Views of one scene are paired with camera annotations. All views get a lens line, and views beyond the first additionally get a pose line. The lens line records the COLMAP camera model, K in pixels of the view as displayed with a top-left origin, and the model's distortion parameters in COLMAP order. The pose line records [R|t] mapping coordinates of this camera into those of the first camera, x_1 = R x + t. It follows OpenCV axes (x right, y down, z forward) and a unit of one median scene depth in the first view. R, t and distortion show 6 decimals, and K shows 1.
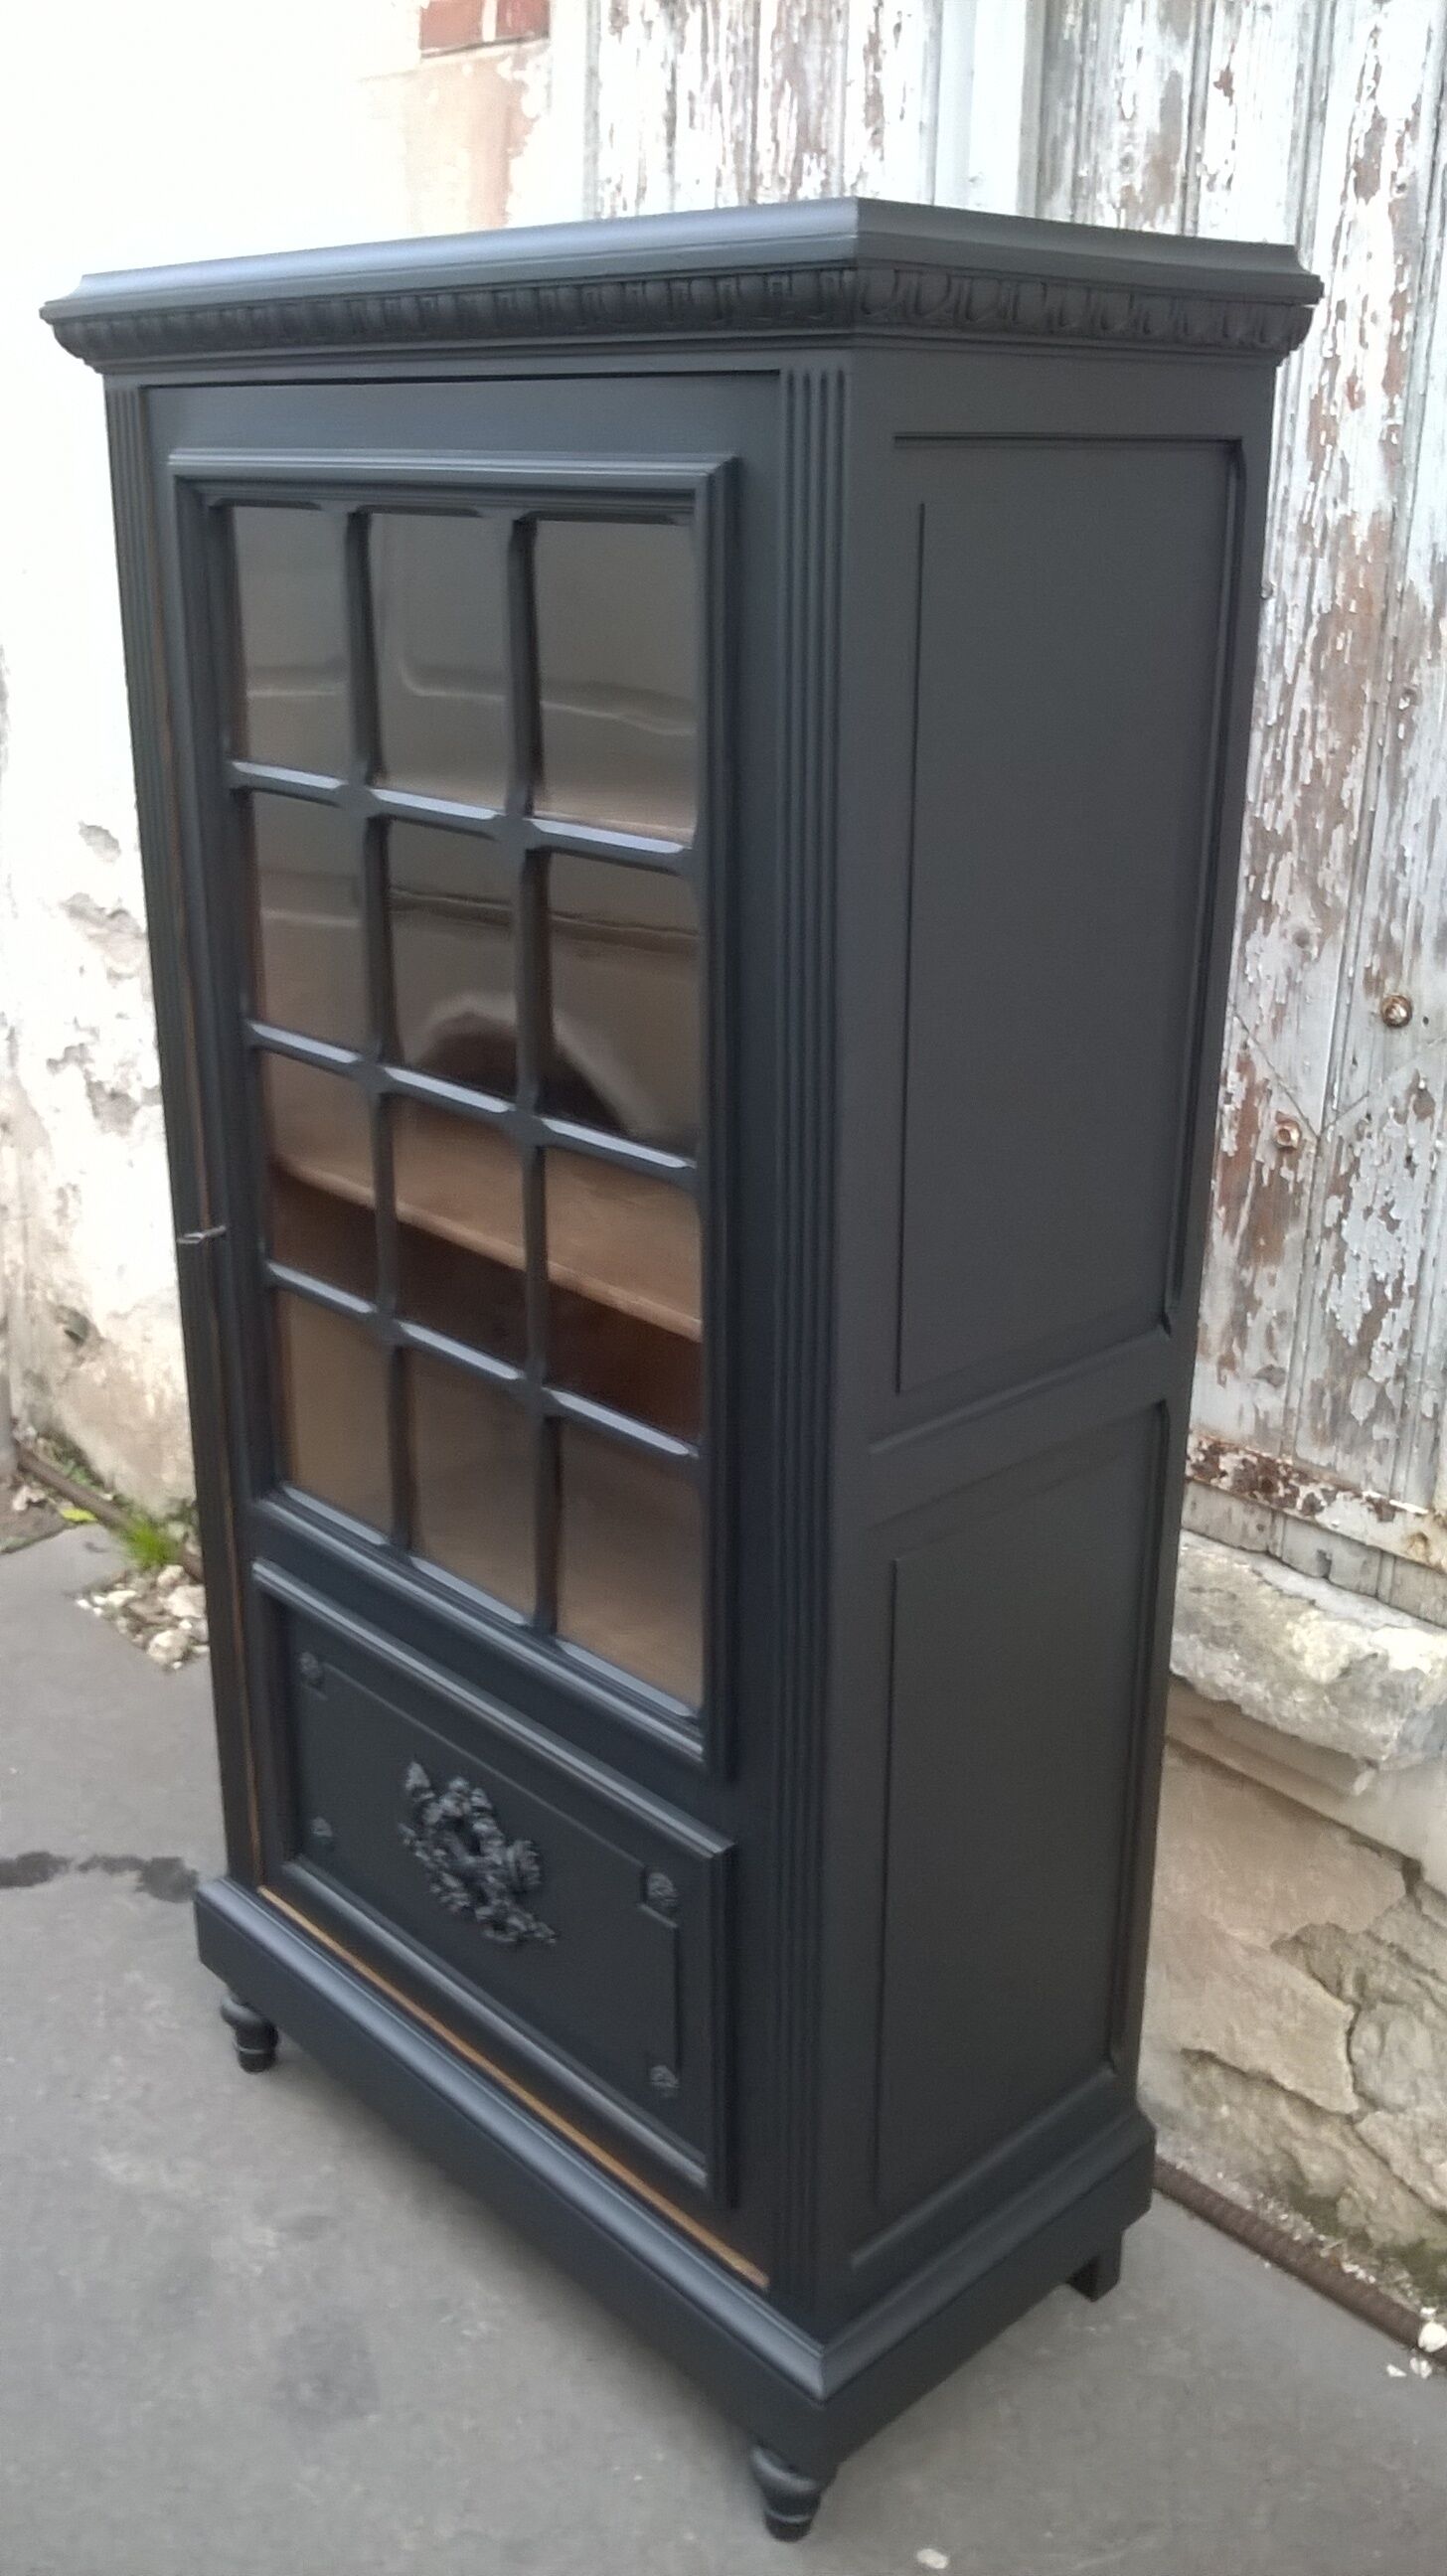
lens RADIAL K [[2267.7, 0, 722.2], [0, 2267.7, 1249.9], [0, 0, 1]] dist [0.025879, -0.128637]
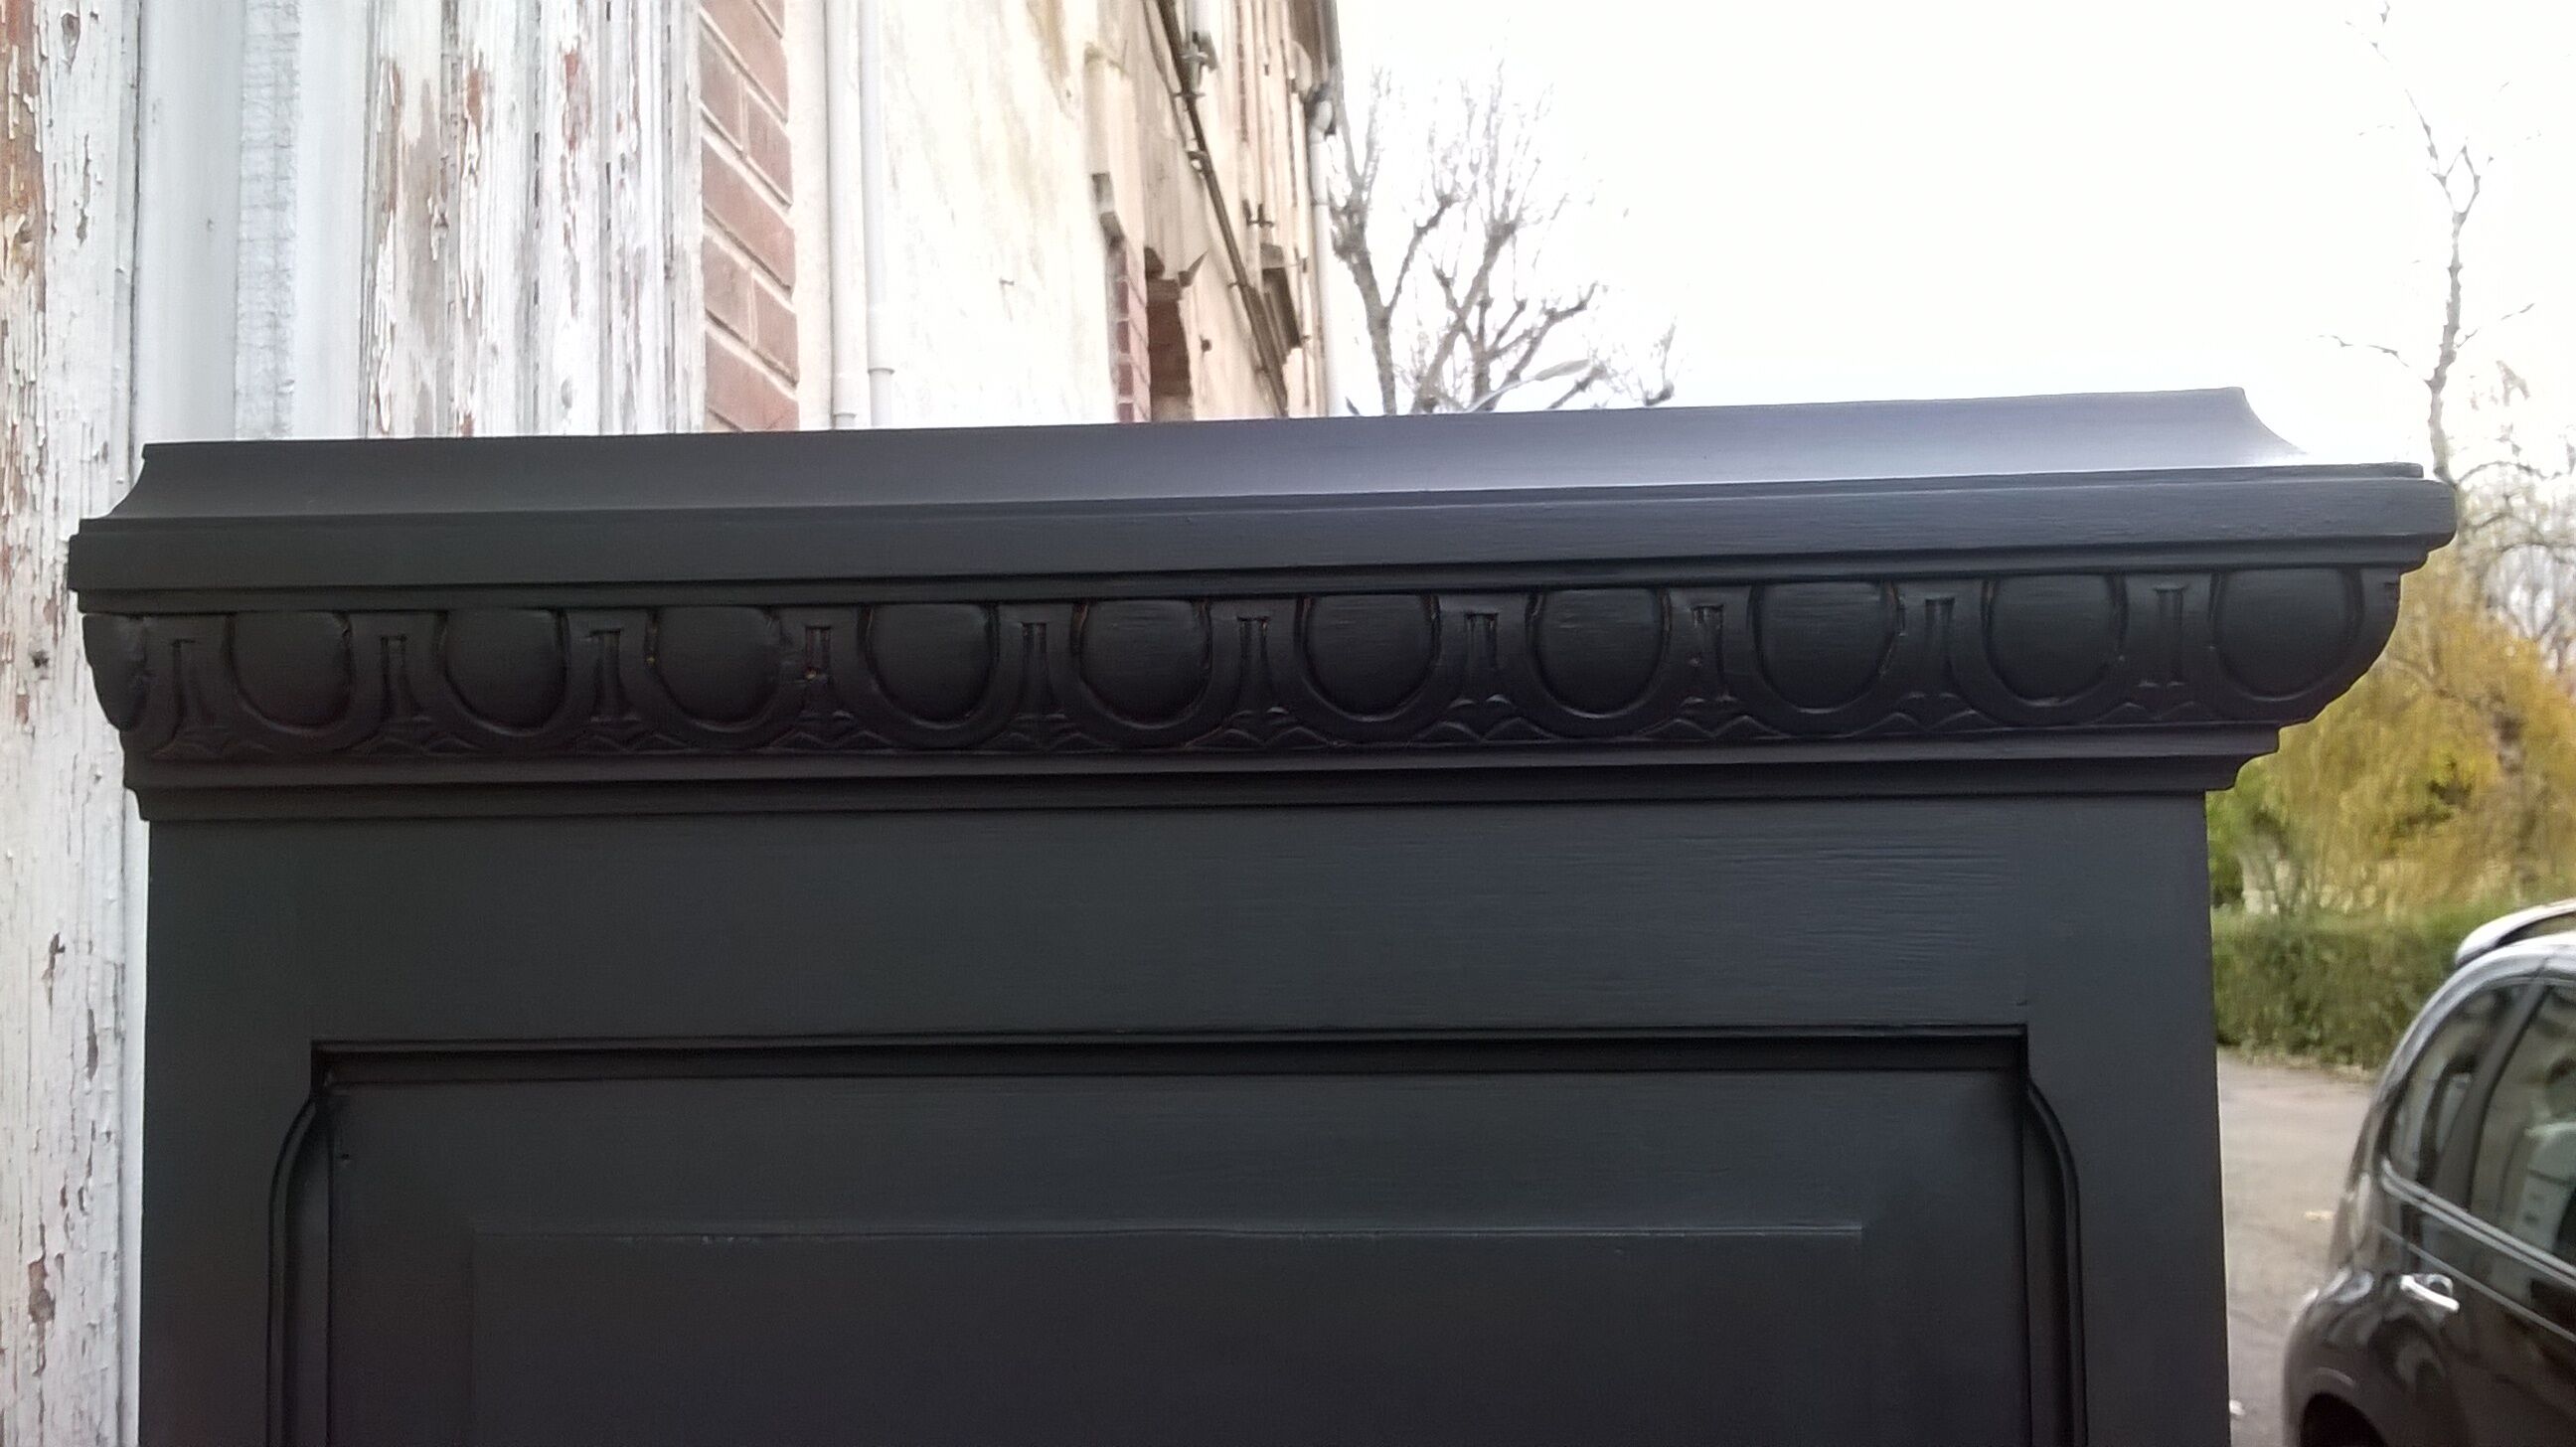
lens RADIAL K [[2267.7, 0, 1285.0], [0, 2267.7, 716.7], [0, 0, 1]] dist [0.025879, -0.128637]
pose [[-0.678263, 0.061194, 0.732267, -0.352581], [0.251932, 0.955493, 0.153504, -0.422268], [-0.690282, 0.288597, -0.663492, 1.135006]]
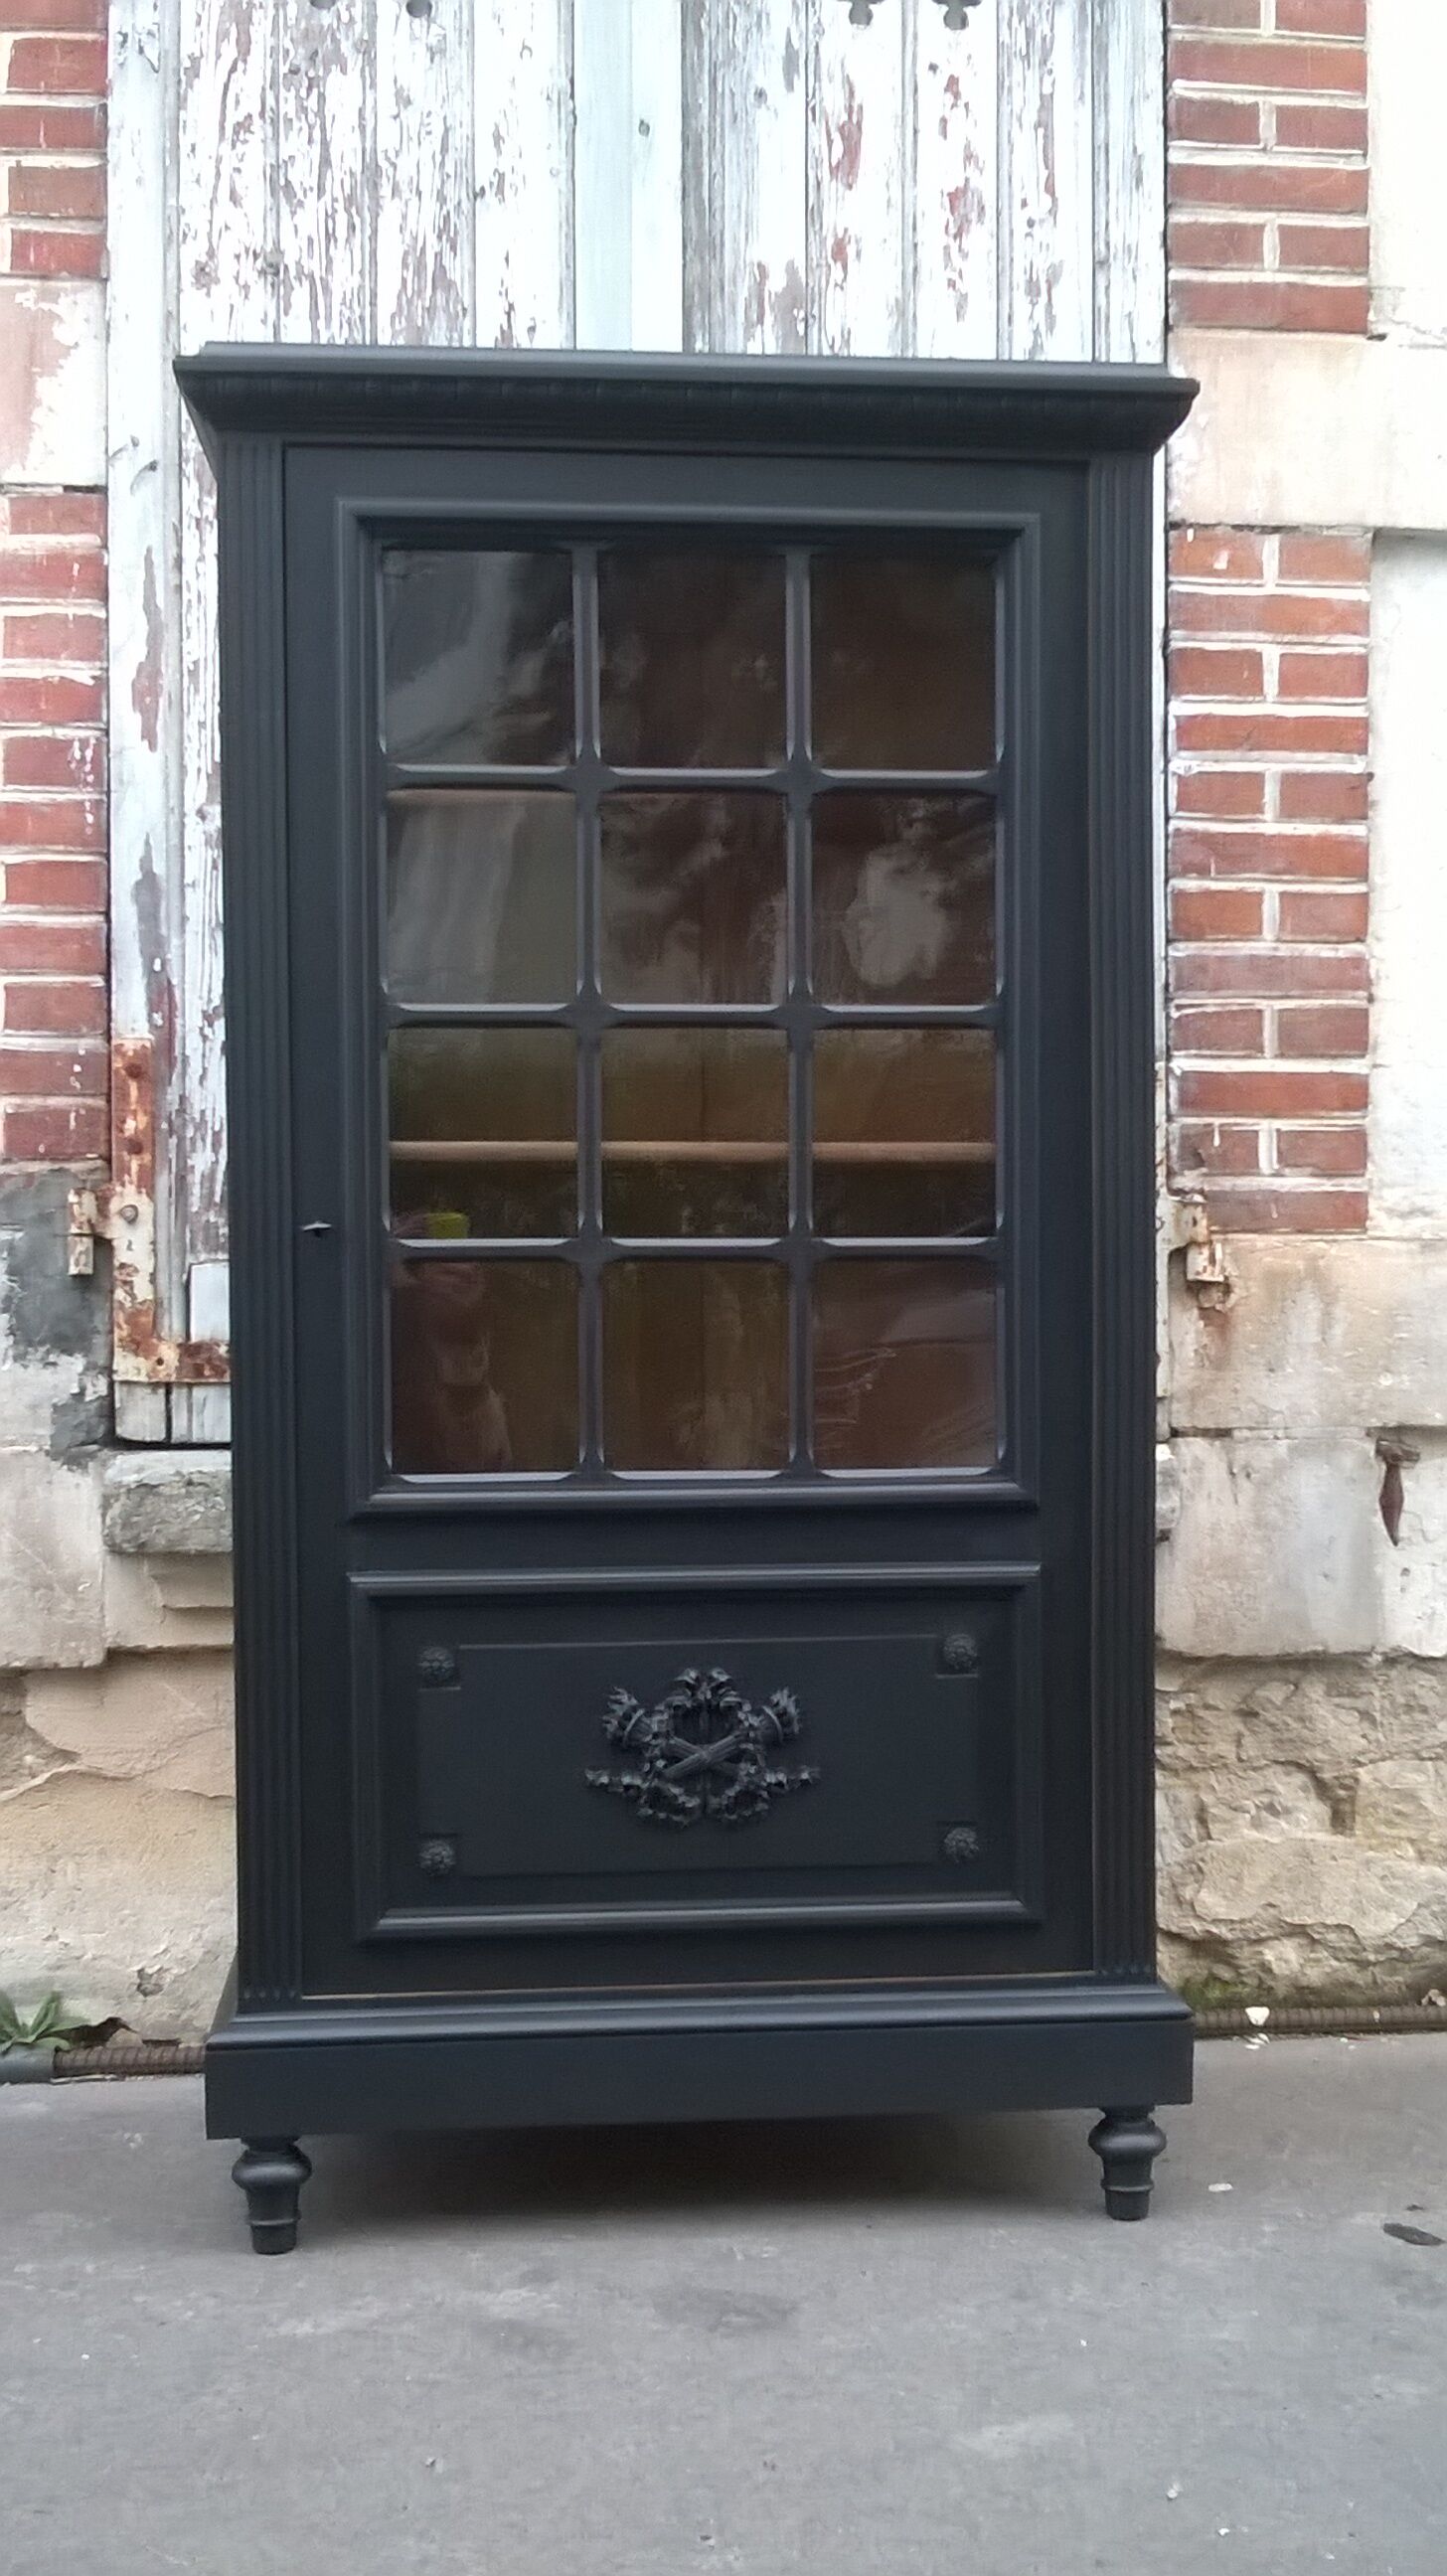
lens RADIAL K [[2831.6, 0, 738.4], [0, 2831.6, 1284.9], [0, 0, 1]] dist [0.001126, 0.000000]
pose [[0.617978, -0.024542, 0.785812, -1.127006], [0.272207, 0.944370, -0.184575, 0.308020], [-0.737568, 0.327967, 0.590281, 0.127581]]
